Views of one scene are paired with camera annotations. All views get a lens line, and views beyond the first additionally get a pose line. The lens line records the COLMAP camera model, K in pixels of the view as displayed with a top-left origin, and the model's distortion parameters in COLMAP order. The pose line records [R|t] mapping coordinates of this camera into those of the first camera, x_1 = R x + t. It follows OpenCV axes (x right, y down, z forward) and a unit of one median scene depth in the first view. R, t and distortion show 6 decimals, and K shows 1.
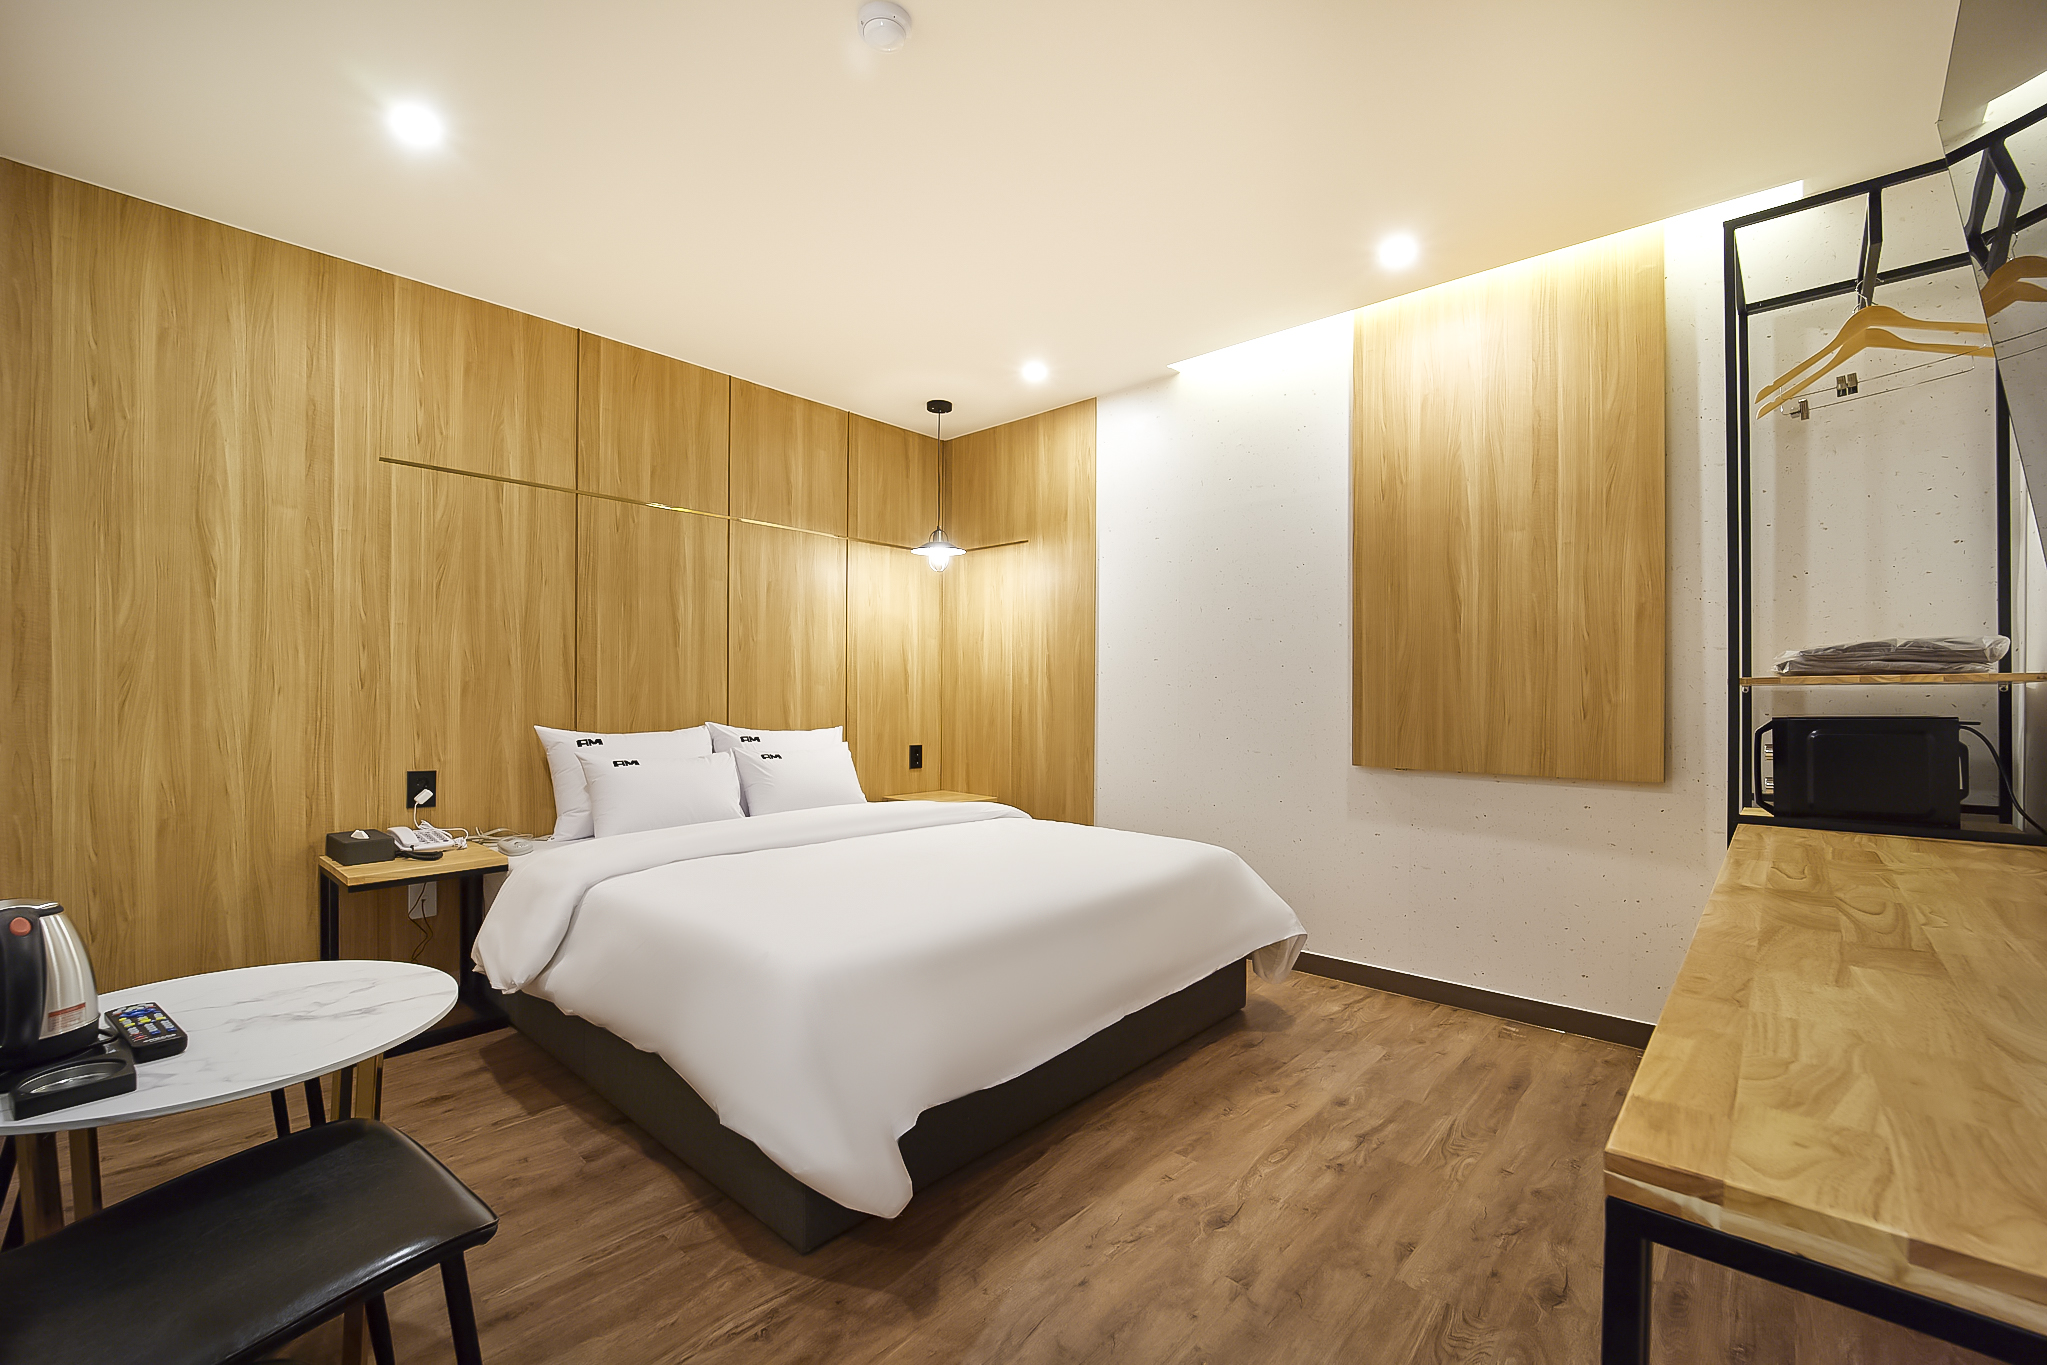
lens RADIAL K [[817.1, 0, 1025.2], [0, 817.1, 694.6], [0, 0, 1]] dist [-0.018733, -0.000320]
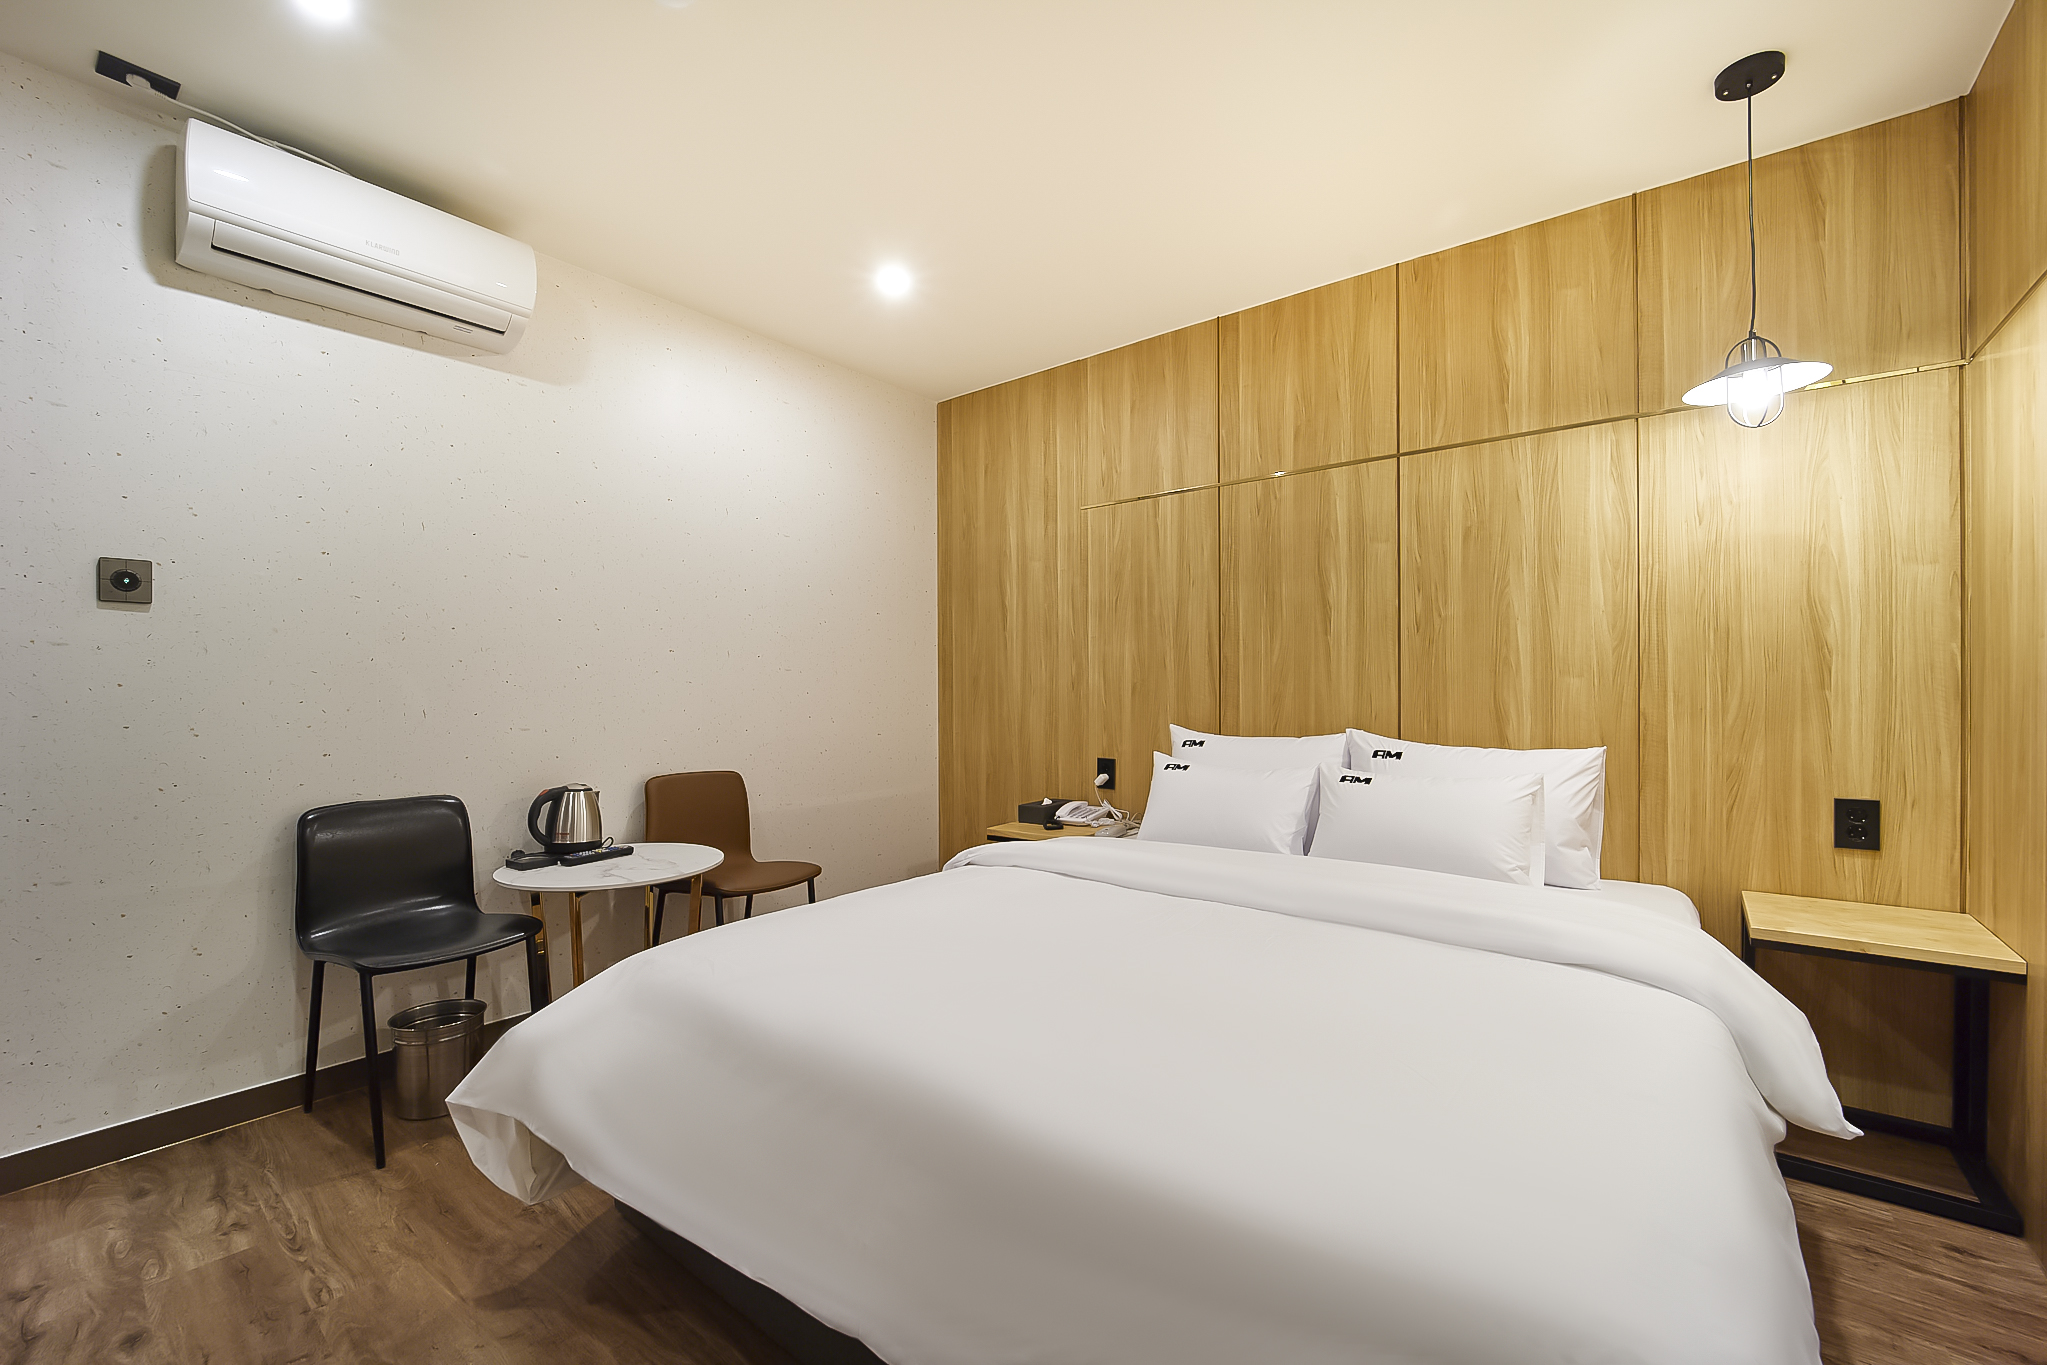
lens RADIAL K [[817.1, 0, 1012.3], [0, 817.1, 692.2], [0, 0, 1]] dist [-0.018733, -0.000320]
pose [[0.076378, -0.000971, -0.997078, 0.430151], [0.007477, 0.999972, -0.000401, -0.003683], [0.997051, -0.007425, 0.076383, 0.727299]]
